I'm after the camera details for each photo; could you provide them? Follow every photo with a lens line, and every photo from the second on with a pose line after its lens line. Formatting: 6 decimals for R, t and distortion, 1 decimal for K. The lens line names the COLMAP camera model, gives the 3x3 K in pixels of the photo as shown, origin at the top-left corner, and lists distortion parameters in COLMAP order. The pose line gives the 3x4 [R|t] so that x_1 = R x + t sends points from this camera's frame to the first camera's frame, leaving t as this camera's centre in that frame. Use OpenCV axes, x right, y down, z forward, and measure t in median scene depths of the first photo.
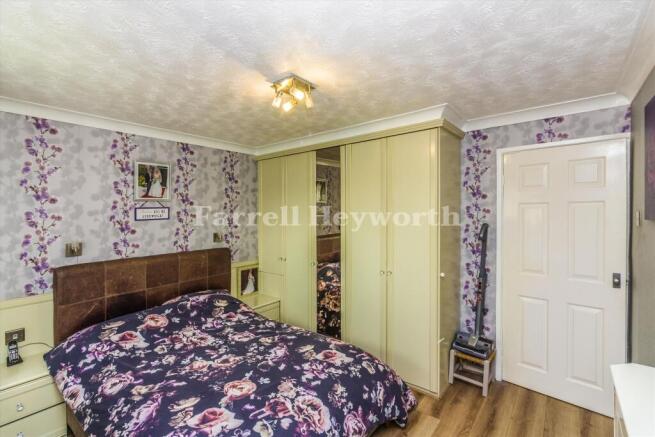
lens RADIAL K [[309.0, 0, 327.5], [0, 309.0, 218.5], [0, 0, 1]] dist [-0.037003, 0.000205]
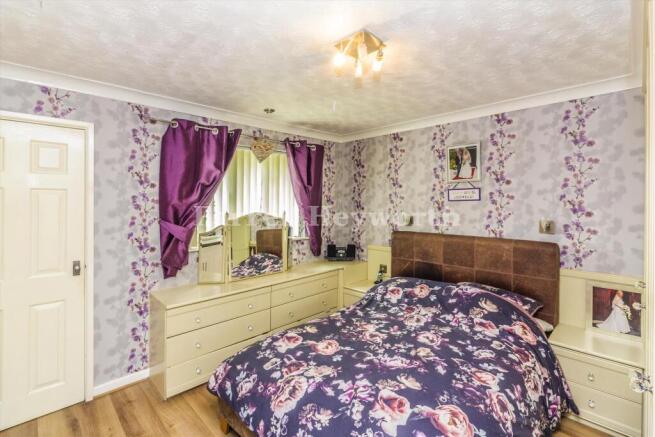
lens RADIAL K [[307.7, 0, 327.0], [0, 307.7, 196.6], [0, 0, 1]] dist [0.026920, -0.000103]
pose [[-0.147216, 0.010039, -0.989053, 0.598692], [-0.005275, 0.999926, 0.010935, -0.021095], [0.989090, 0.006828, -0.147152, 0.799851]]
